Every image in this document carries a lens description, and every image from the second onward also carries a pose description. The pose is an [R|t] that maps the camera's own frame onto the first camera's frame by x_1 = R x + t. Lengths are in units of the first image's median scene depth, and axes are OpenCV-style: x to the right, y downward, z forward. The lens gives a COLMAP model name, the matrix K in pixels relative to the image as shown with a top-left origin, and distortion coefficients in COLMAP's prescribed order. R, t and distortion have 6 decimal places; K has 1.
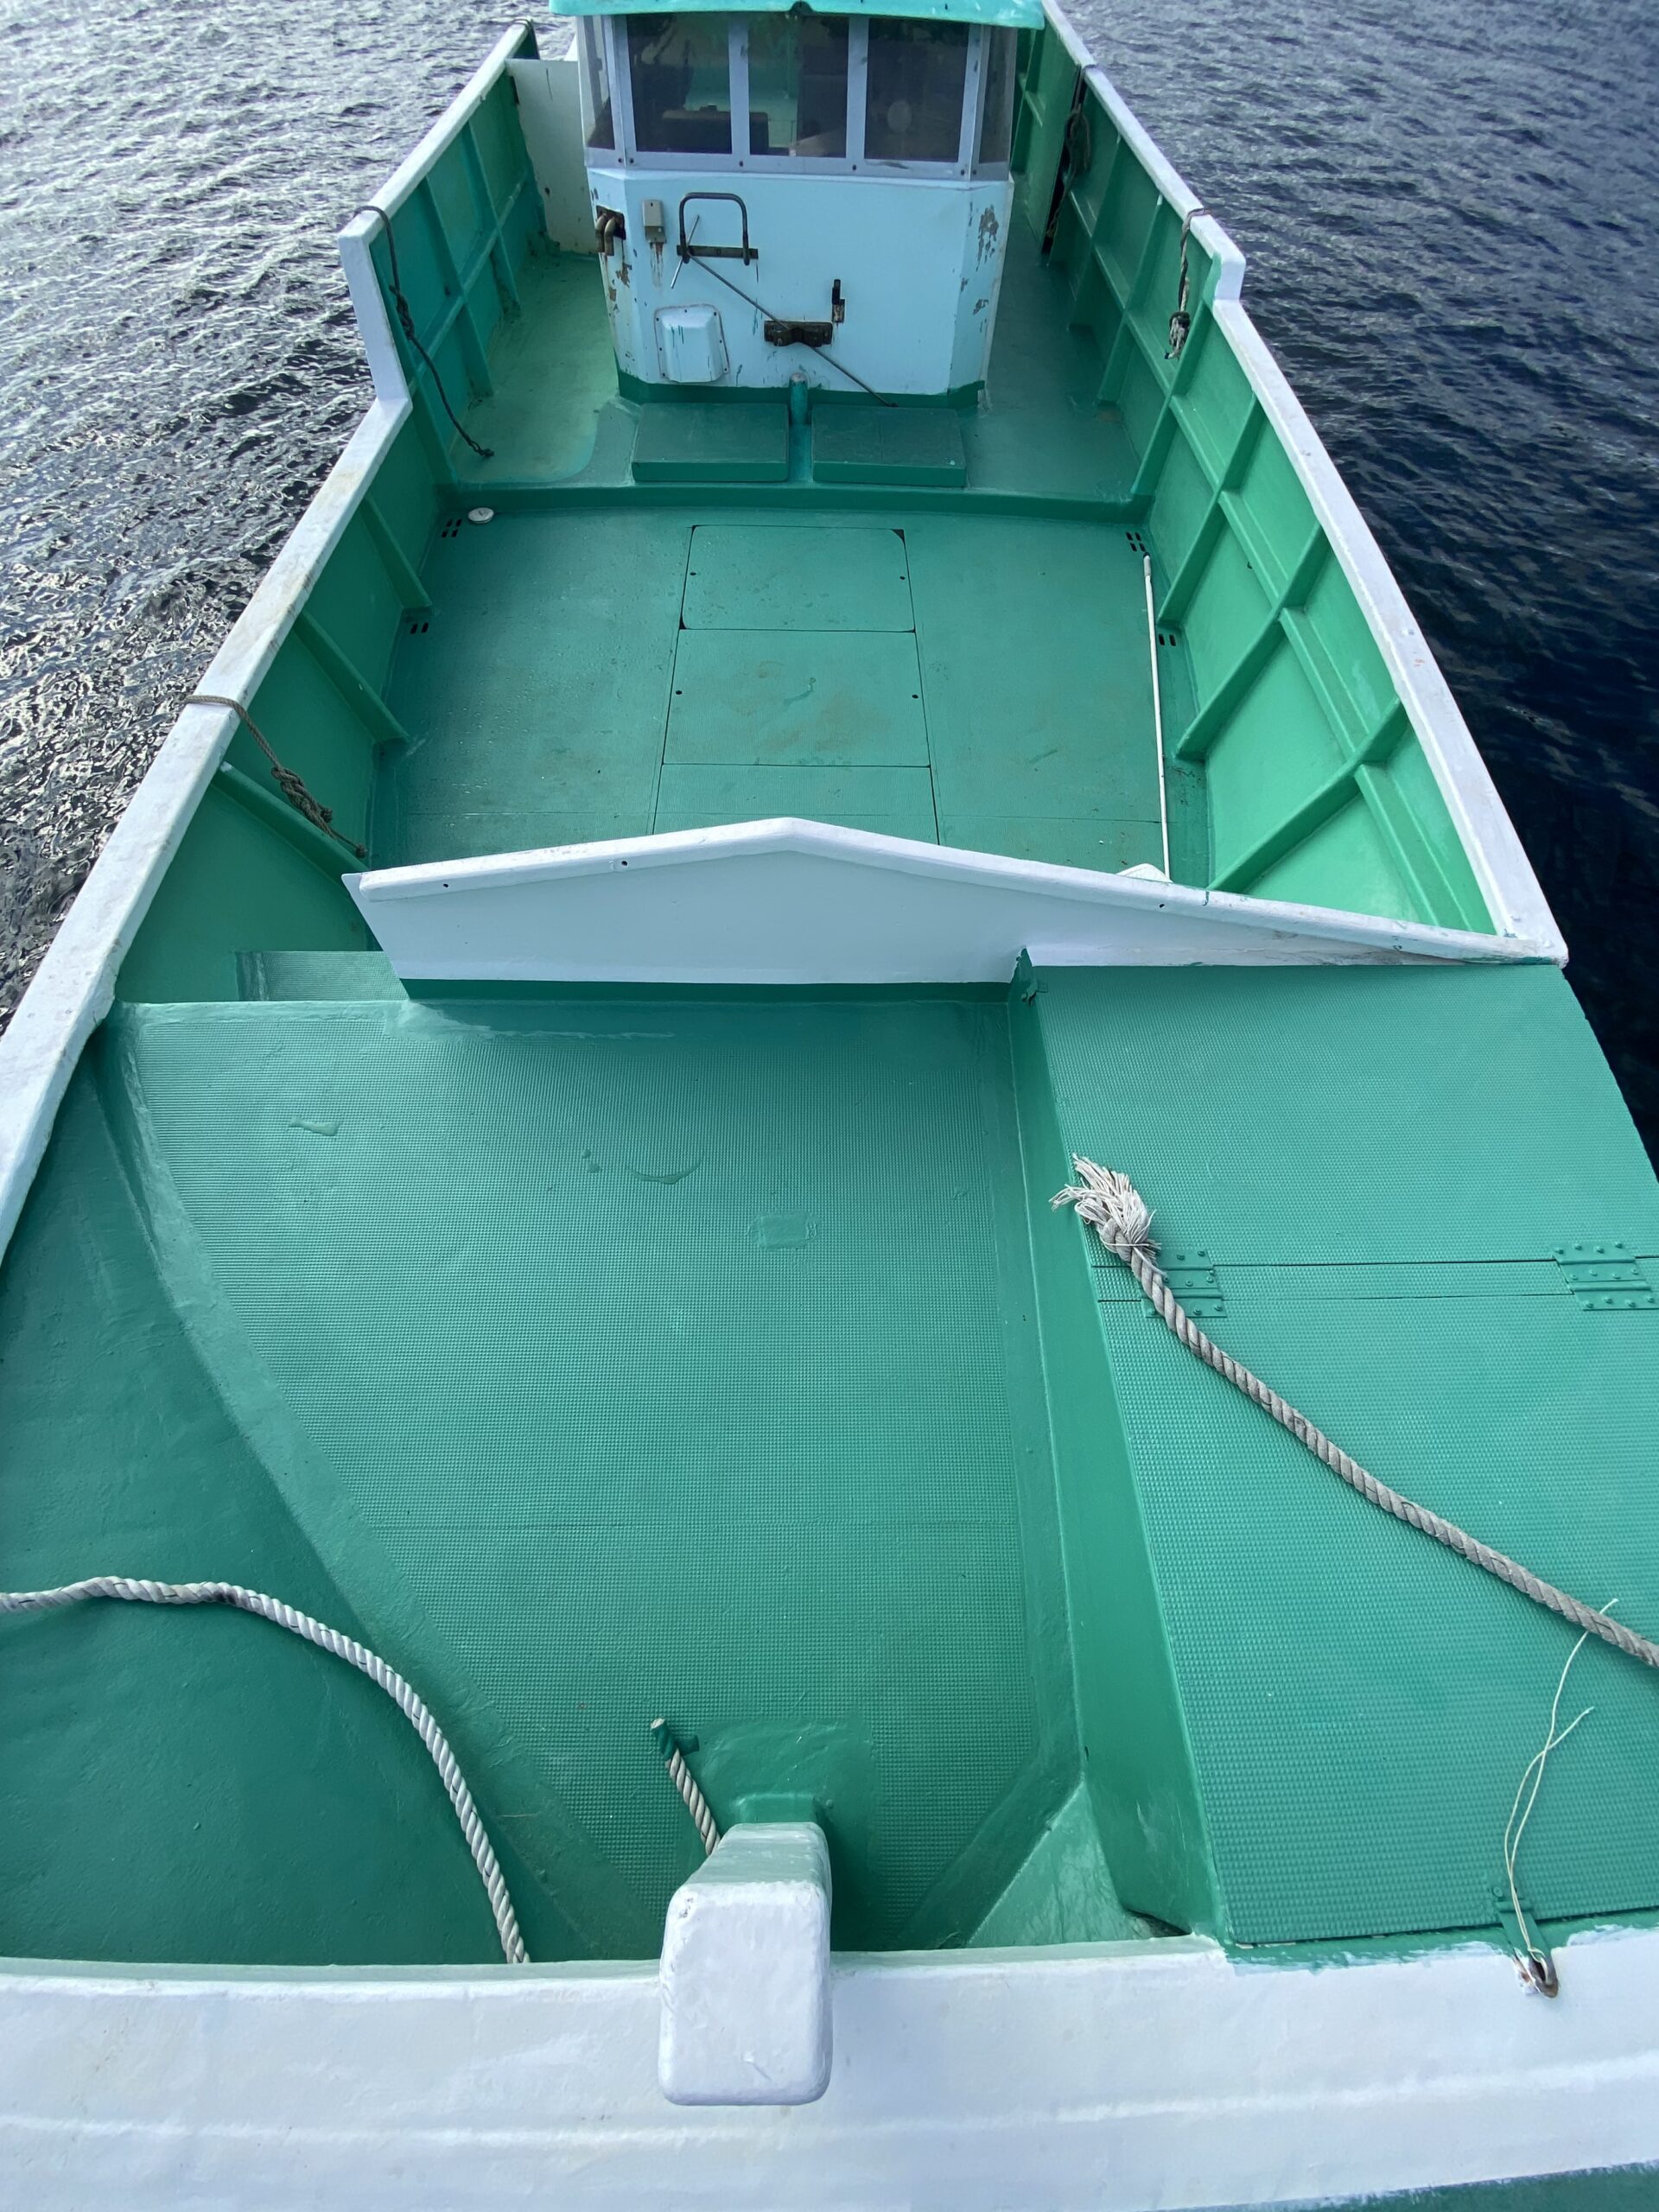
lens RADIAL K [[883.2, 0, 829.5], [0, 883.2, 1106.0], [0, 0, 1]] dist [0.015168, -0.017415]
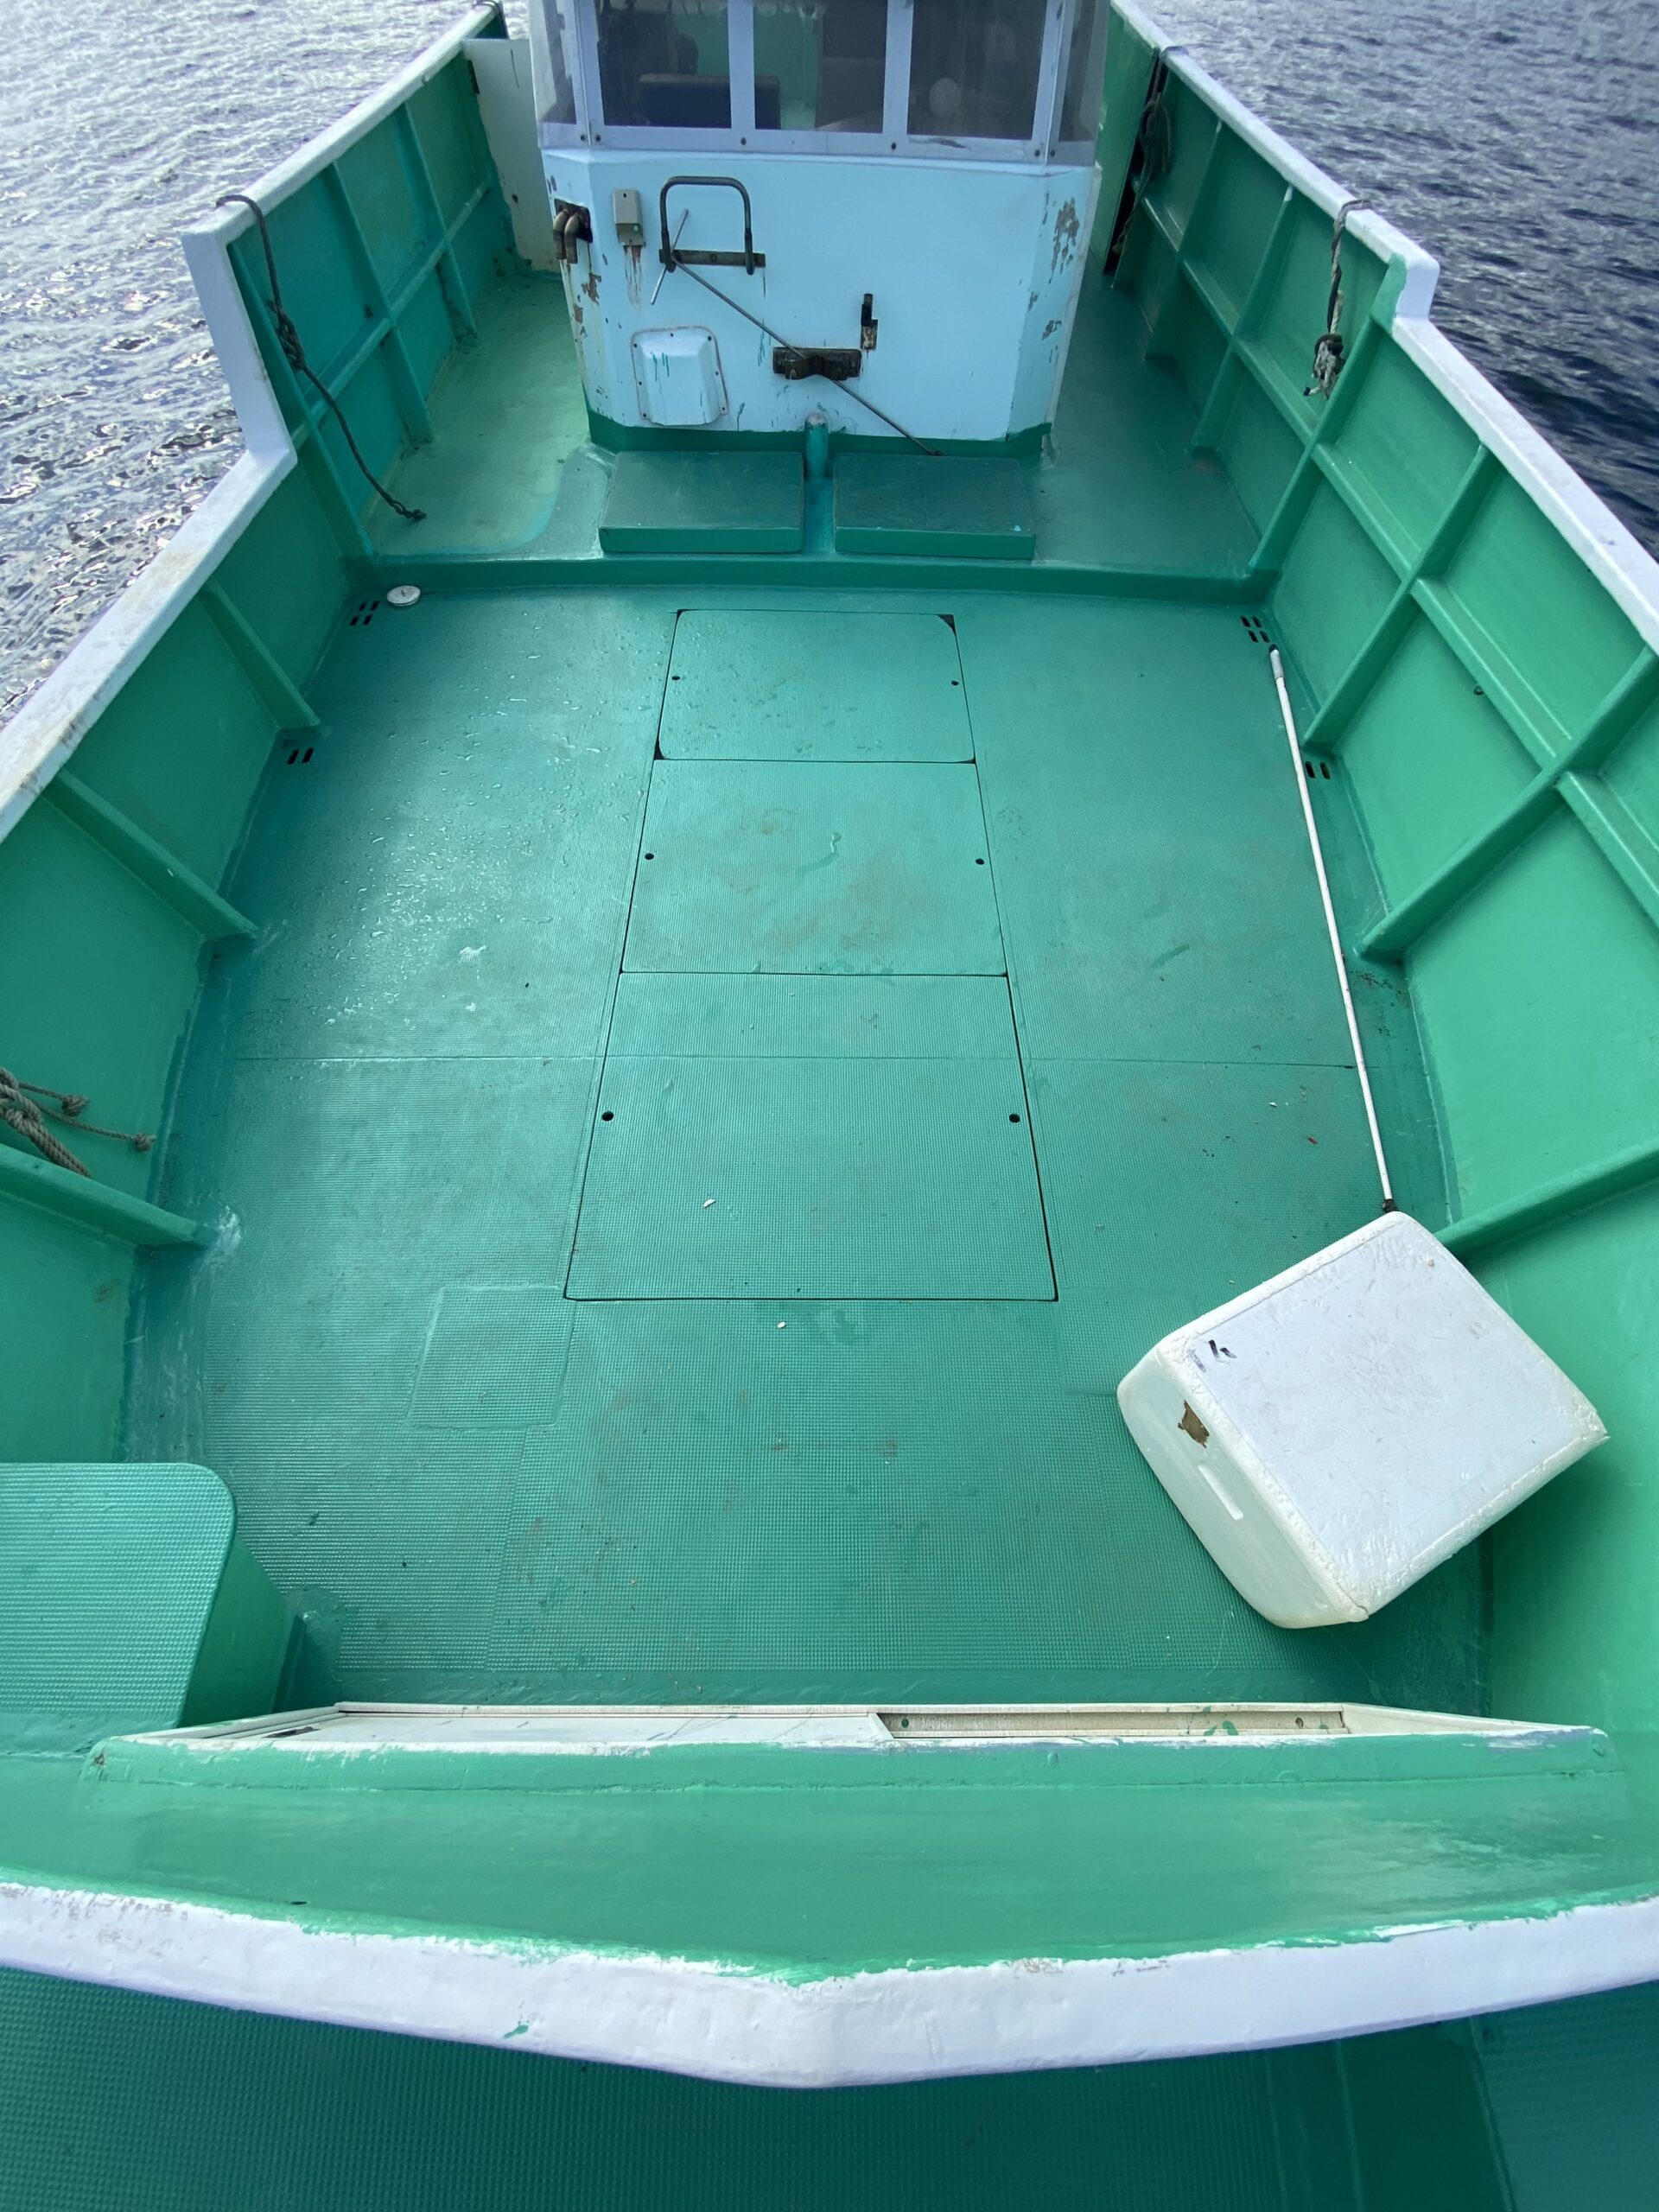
lens RADIAL K [[883.2, 0, 829.5], [0, 883.2, 1106.0], [0, 0, 1]] dist [0.015168, -0.017415]
pose [[0.999959, 0.004872, -0.007595, -0.015812], [-0.005070, 0.999643, -0.026225, -0.209972], [0.007464, 0.026262, 0.999627, 0.250616]]
